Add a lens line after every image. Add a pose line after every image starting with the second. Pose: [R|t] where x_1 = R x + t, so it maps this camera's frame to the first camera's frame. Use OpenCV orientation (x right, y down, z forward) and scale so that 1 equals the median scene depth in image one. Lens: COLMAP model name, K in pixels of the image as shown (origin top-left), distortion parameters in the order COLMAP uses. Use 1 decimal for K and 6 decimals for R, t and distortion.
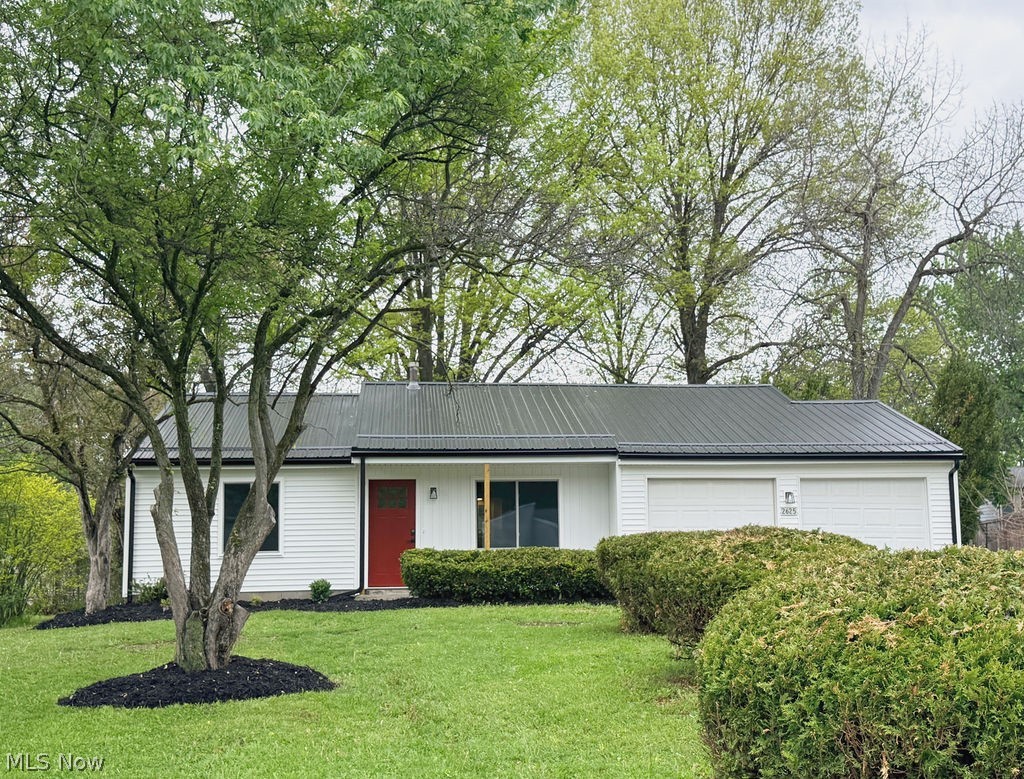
lens RADIAL K [[1342.3, 0, 561.4], [0, 1342.3, 393.9], [0, 0, 1]] dist [0.043788, 0.000000]
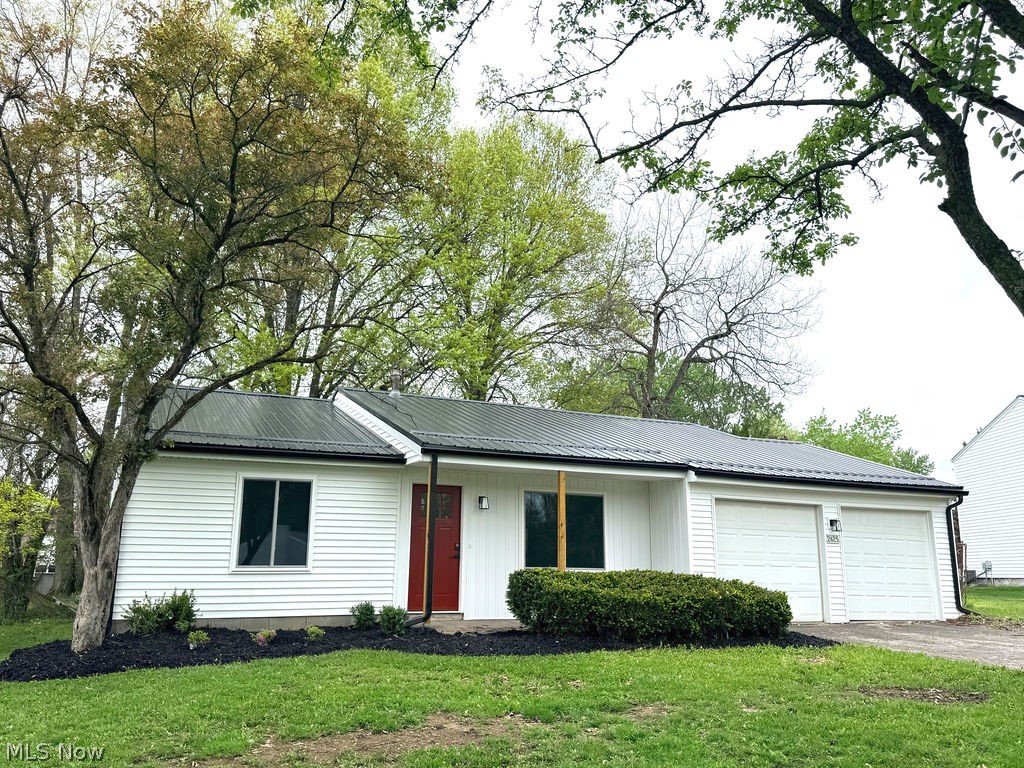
lens RADIAL K [[849.3, 0, 513.0], [0, 849.3, 383.0], [0, 0, 1]] dist [0.054896, -0.061618]
pose [[0.954286, 0.088517, 0.285489, -0.248152], [-0.062351, 0.993083, -0.099491, 0.050348], [-0.292320, 0.077143, 0.953204, 0.456359]]
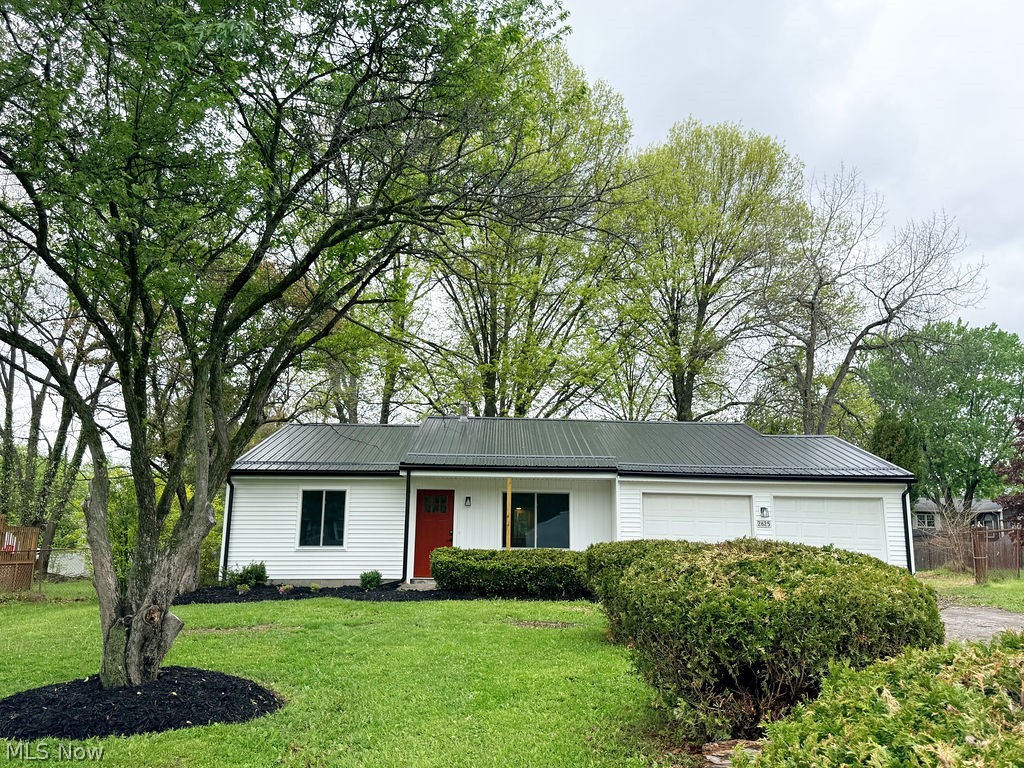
lens RADIAL K [[849.3, 0, 517.3], [0, 849.3, 385.1], [0, 0, 1]] dist [0.054896, -0.061618]
pose [[0.995383, 0.008416, -0.095617, 0.024155], [-0.015041, 0.997519, -0.068775, 0.020368], [0.094801, 0.069896, 0.993039, 0.222859]]
